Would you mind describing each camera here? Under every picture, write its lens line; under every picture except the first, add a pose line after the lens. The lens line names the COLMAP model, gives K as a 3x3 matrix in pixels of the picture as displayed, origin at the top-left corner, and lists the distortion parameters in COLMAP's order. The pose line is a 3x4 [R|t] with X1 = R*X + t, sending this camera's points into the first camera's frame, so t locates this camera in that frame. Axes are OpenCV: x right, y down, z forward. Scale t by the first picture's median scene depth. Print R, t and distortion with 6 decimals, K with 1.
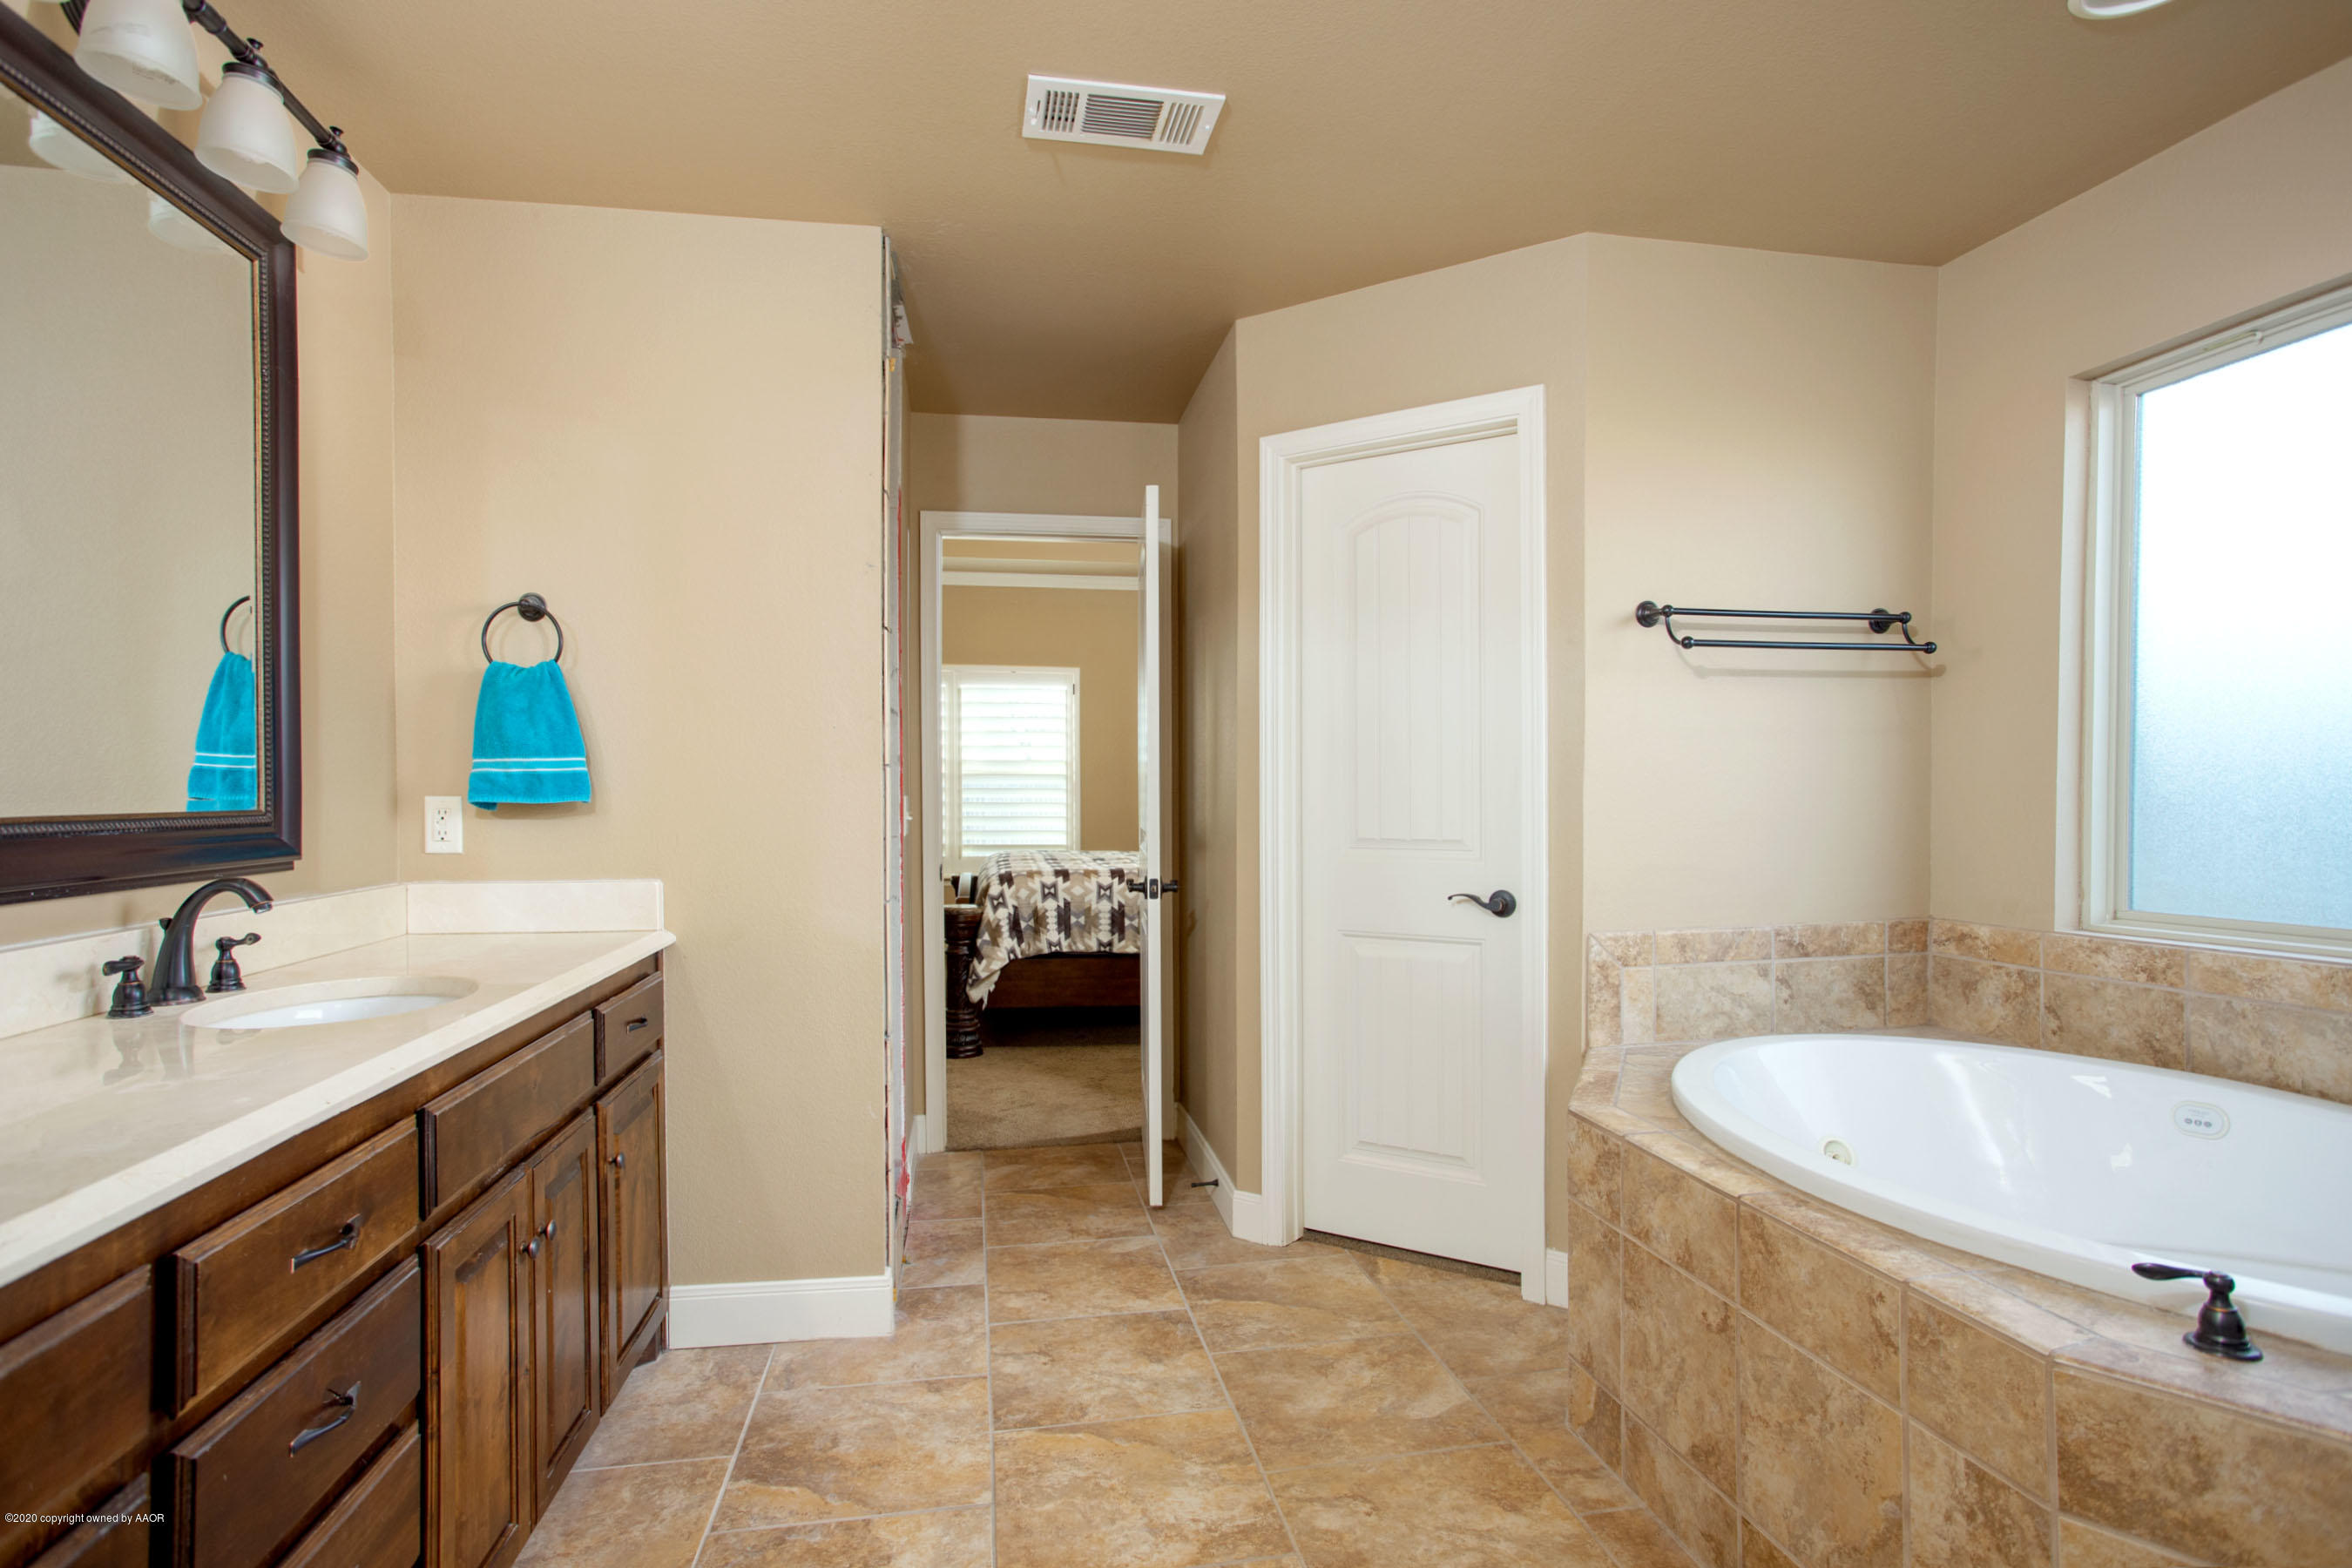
lens RADIAL K [[1165.2, 0, 1173.2], [0, 1165.2, 816.6], [0, 0, 1]] dist [-0.057764, 0.000272]
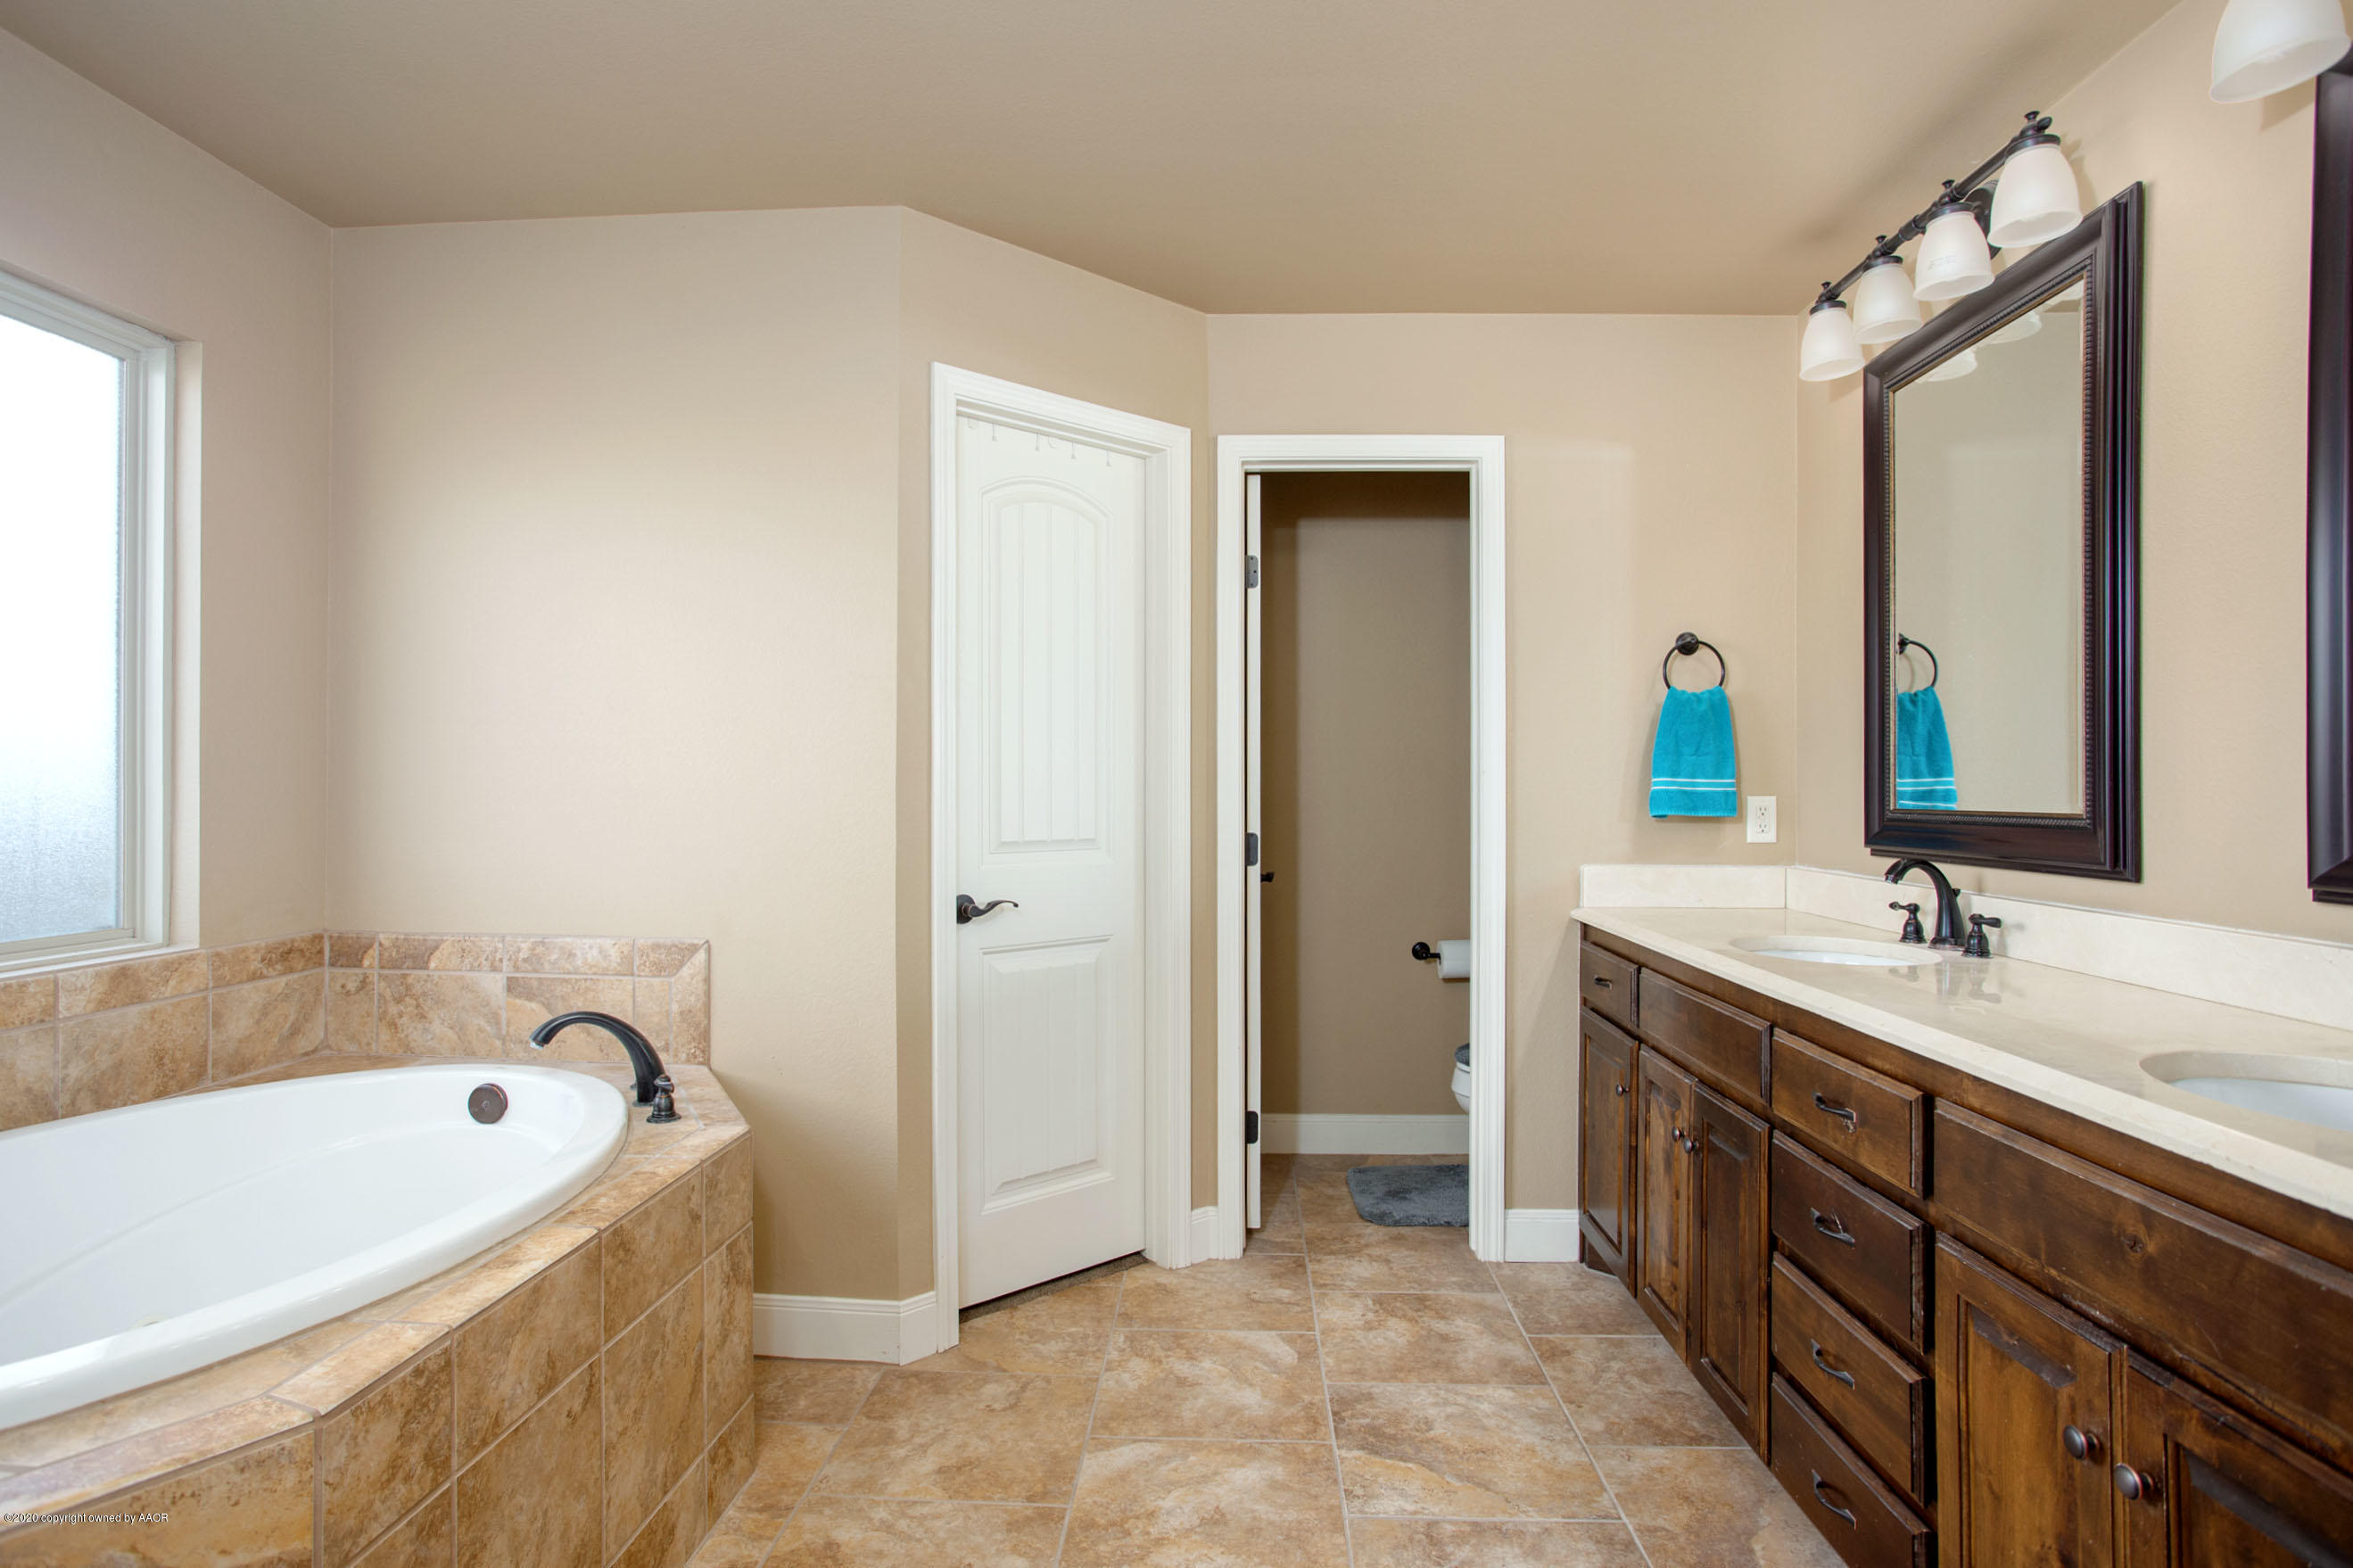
lens RADIAL K [[1210.8, 0, 1176.5], [0, 1210.8, 784.0], [0, 0, 1]] dist [-0.050504, 0.000603]
pose [[-0.972166, -0.003199, 0.234272, -0.169582], [-0.002479, 0.999991, 0.003368, -0.030966], [-0.234281, 0.002694, -0.972165, 1.706627]]
